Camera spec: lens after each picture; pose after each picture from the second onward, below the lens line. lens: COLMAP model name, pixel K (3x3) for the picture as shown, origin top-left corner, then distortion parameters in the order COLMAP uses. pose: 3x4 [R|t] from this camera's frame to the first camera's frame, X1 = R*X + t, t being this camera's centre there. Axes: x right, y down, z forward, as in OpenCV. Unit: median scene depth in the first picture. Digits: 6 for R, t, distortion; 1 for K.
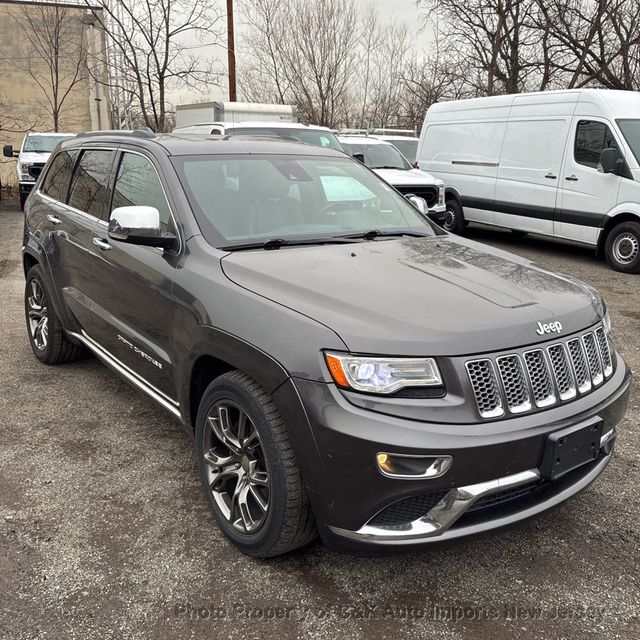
lens RADIAL K [[655.7, 0, 322.4], [0, 655.7, 317.9], [0, 0, 1]] dist [0.031178, 0.000000]
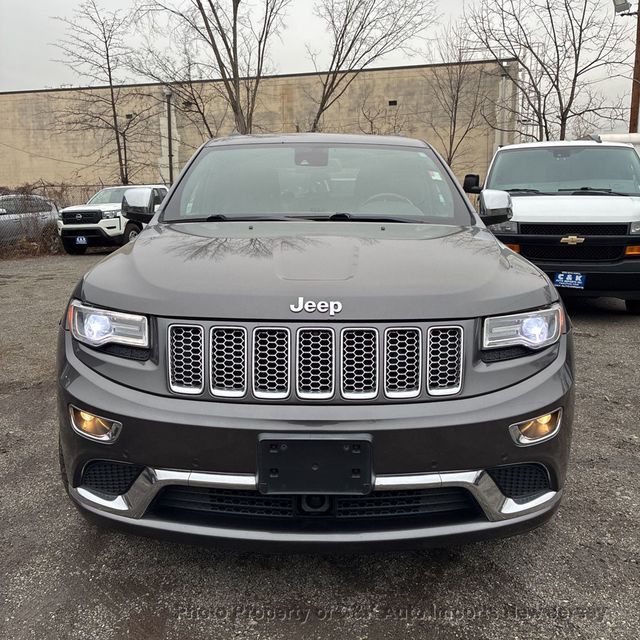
lens RADIAL K [[655.7, 0, 322.1], [0, 655.7, 322.6], [0, 0, 1]] dist [0.031178, 0.000000]
pose [[0.794318, 0.099233, -0.599343, 0.564241], [-0.140776, 0.989781, -0.022694, 0.034980], [0.590967, 0.102400, 0.800170, 0.266200]]
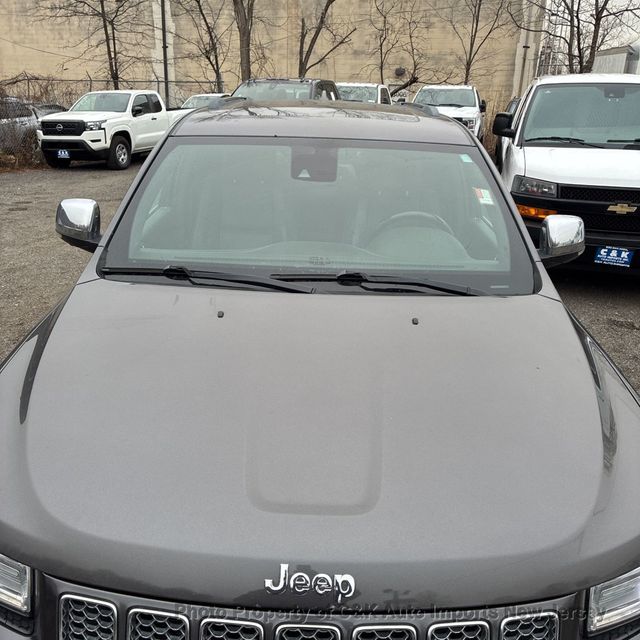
lens RADIAL K [[655.7, 0, 318.4], [0, 655.7, 319.1], [0, 0, 1]] dist [0.031178, 0.000000]
pose [[0.785952, 0.211734, -0.580902, 0.396520], [-0.168621, 0.977324, 0.128085, -0.152495], [0.594850, -0.002716, 0.803832, 0.441686]]
